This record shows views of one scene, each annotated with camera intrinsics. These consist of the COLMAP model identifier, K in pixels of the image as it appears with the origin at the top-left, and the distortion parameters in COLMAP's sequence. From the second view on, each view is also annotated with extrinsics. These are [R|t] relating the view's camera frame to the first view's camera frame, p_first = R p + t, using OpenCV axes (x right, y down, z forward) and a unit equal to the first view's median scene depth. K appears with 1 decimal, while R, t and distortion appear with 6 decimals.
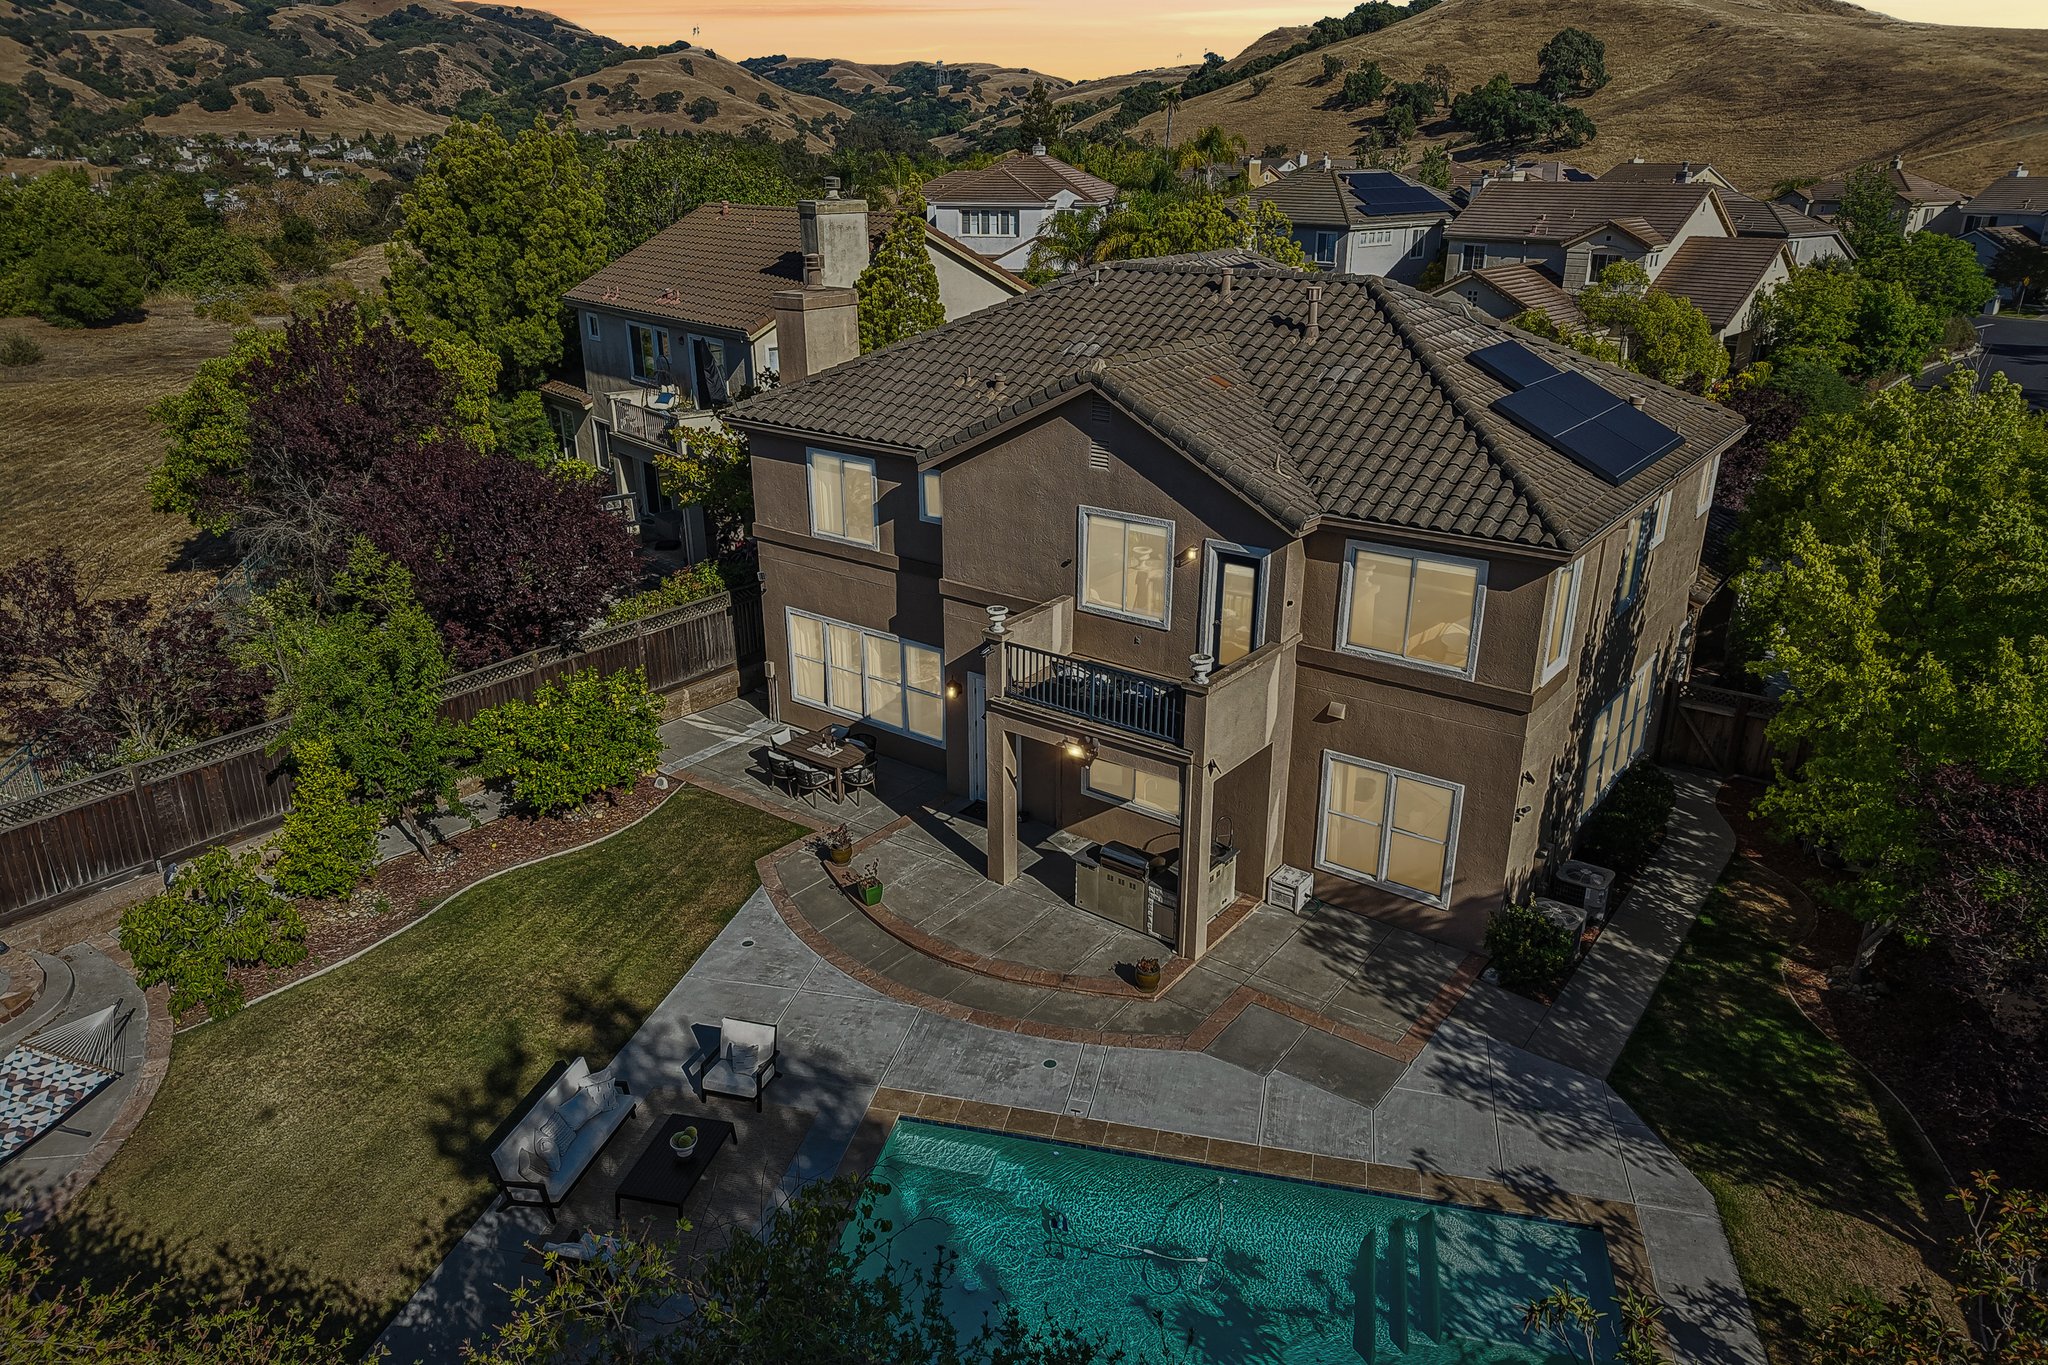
lens RADIAL K [[1367.3, 0, 1024.9], [0, 1367.3, 683.8], [0, 0, 1]] dist [0.019326, -0.012289]
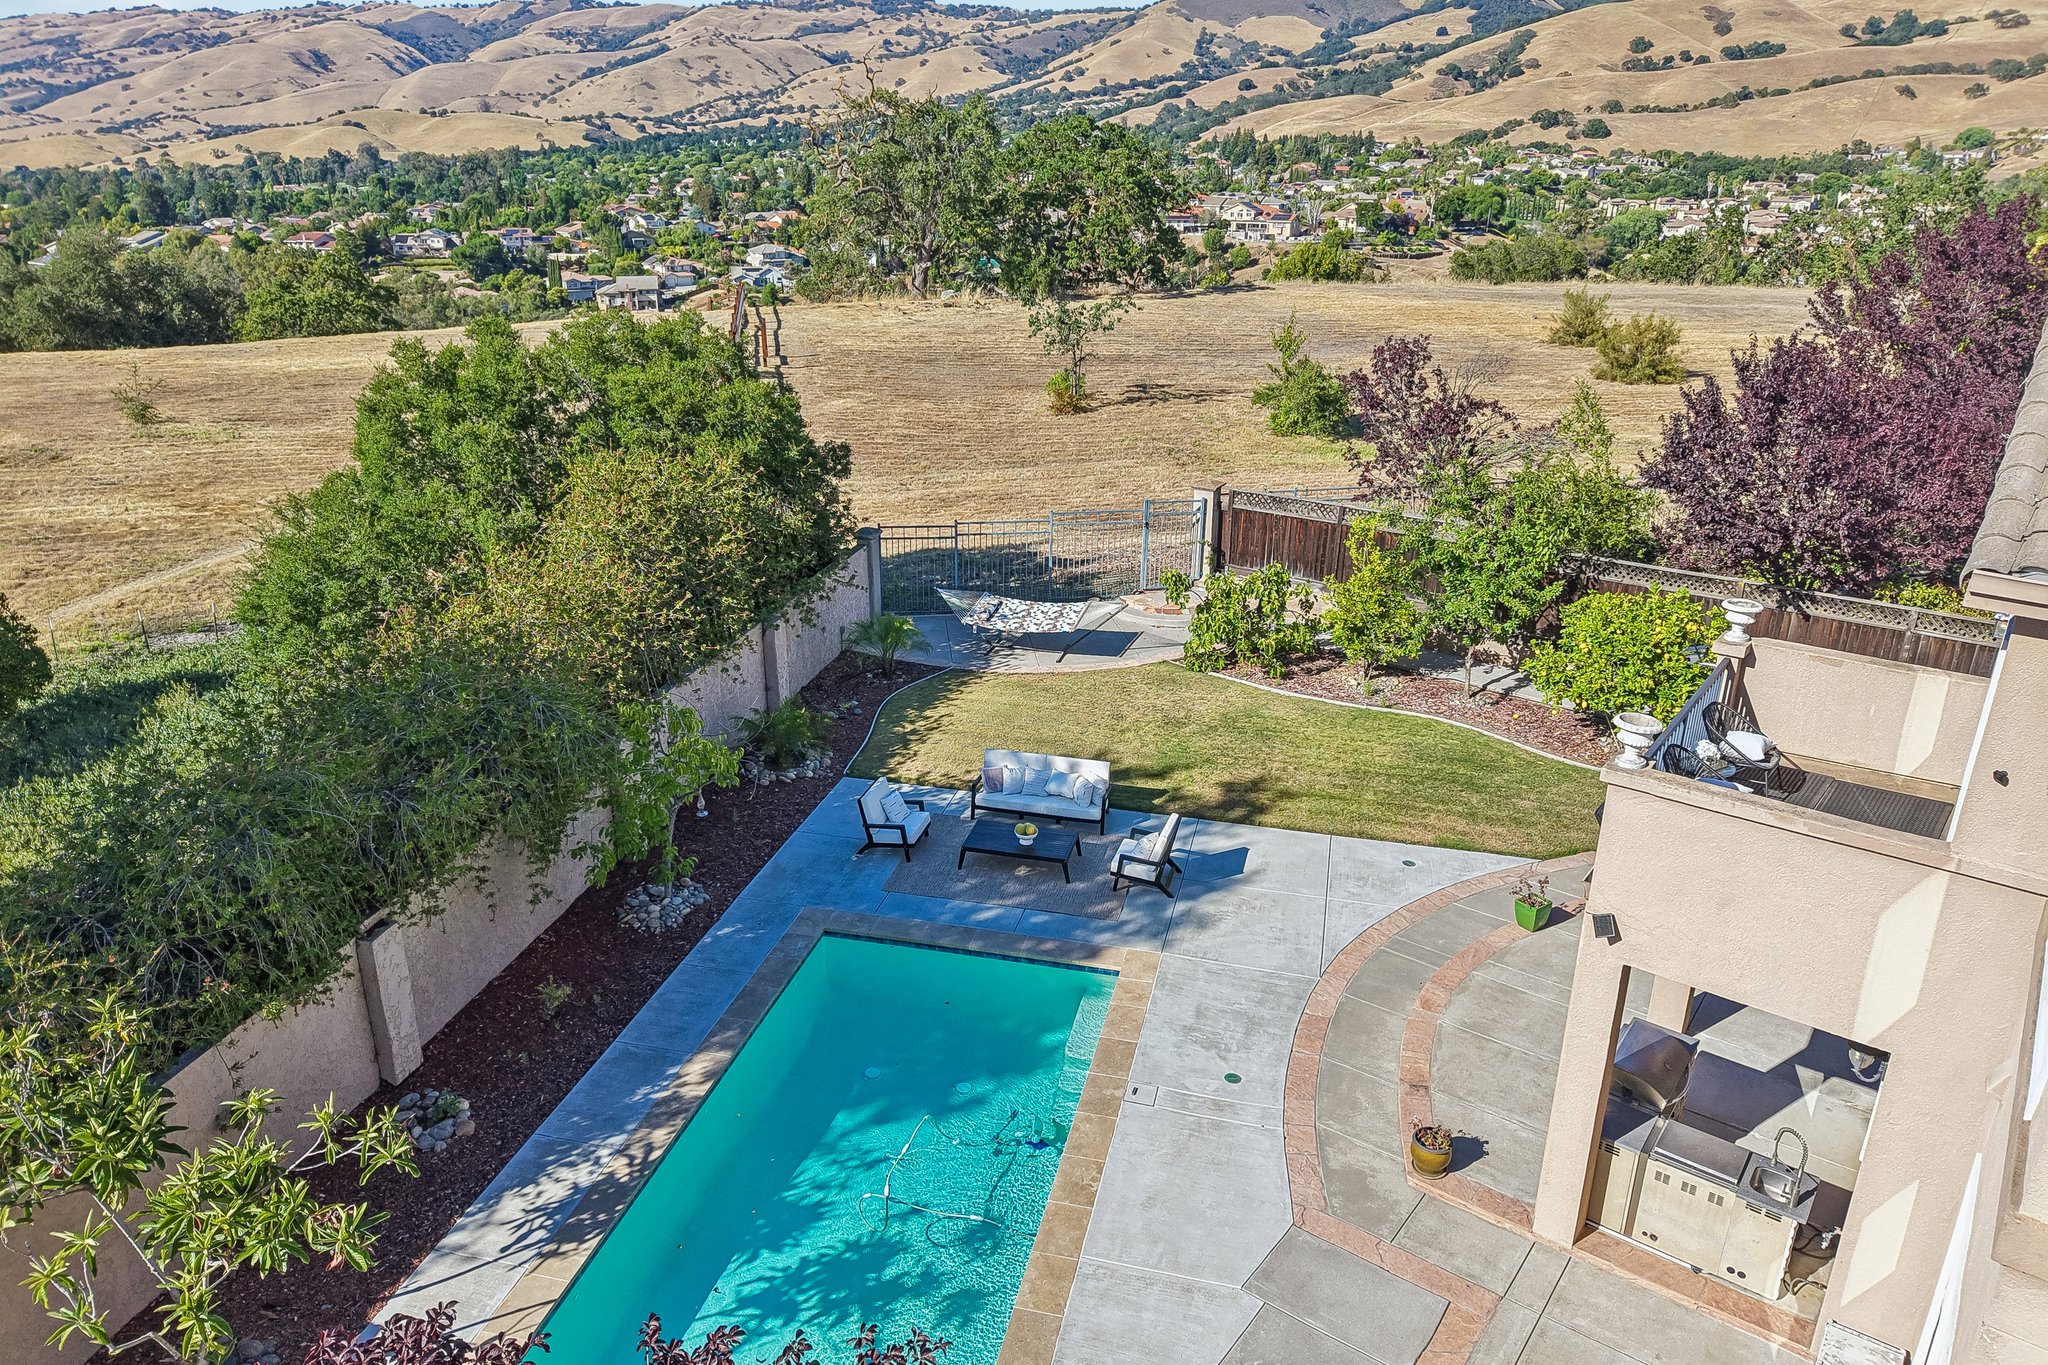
lens RADIAL K [[1367.3, 0, 1024.9], [0, 1367.3, 683.8], [0, 0, 1]] dist [0.019326, -0.012289]
pose [[-0.001180, 0.366997, -0.930221, 0.759596], [-0.365466, 0.865715, 0.342011, -0.155410], [0.930824, 0.340368, 0.133104, 0.835179]]
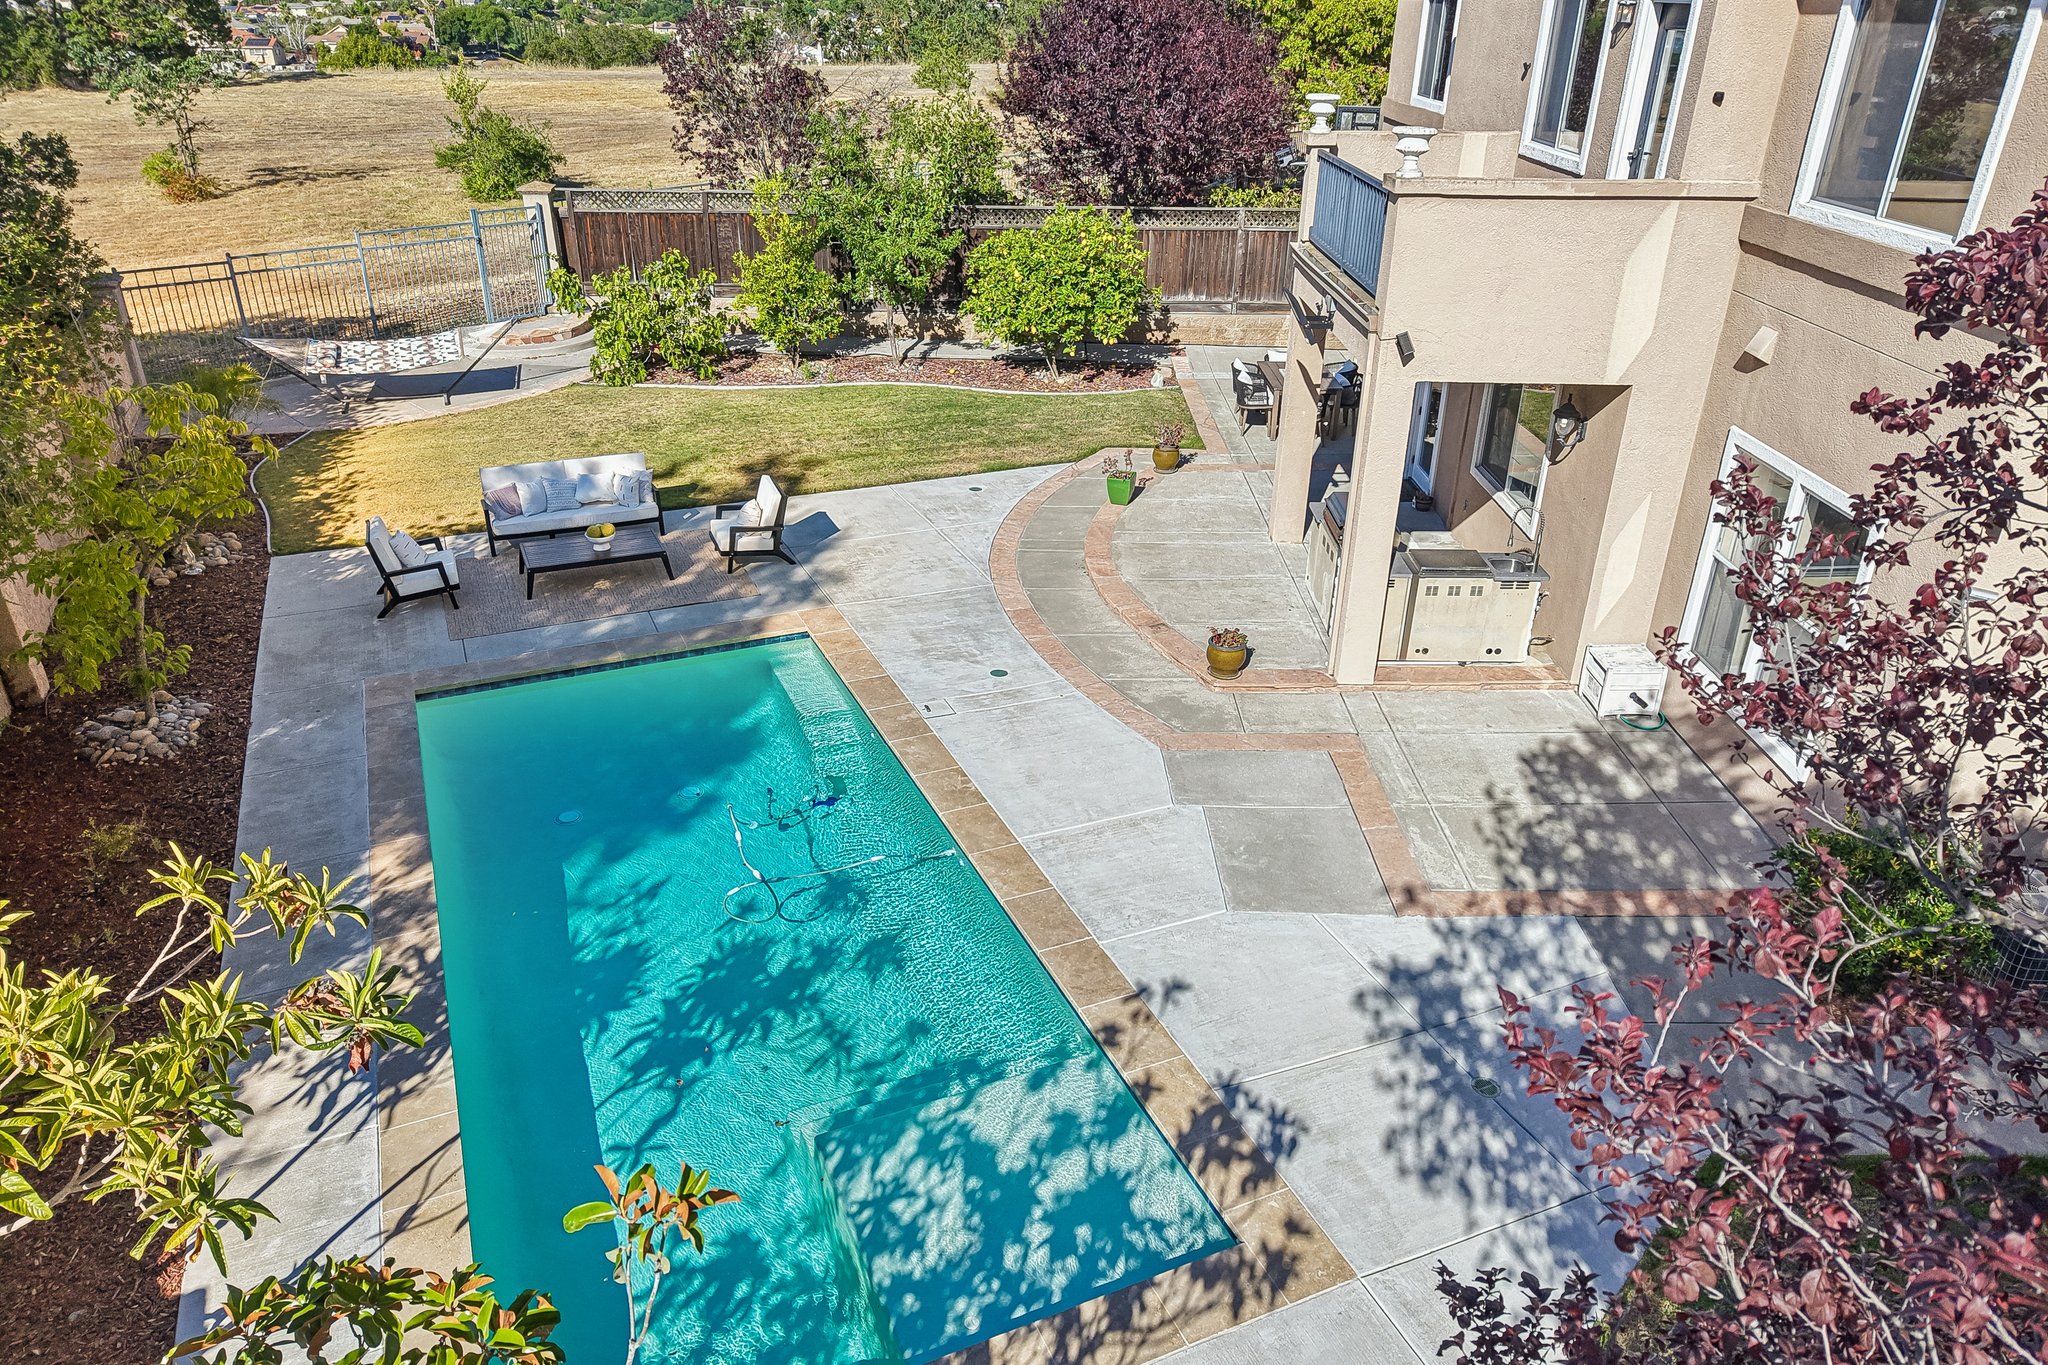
lens RADIAL K [[1359.7, 0, 1023.7], [0, 1359.7, 715.1], [0, 0, 1]] dist [0.003948, 0.002072]
pose [[0.609776, 0.383614, -0.693551, 0.617188], [-0.301060, 0.921583, 0.245048, 0.137176], [0.733168, 0.059376, 0.677450, 0.620863]]
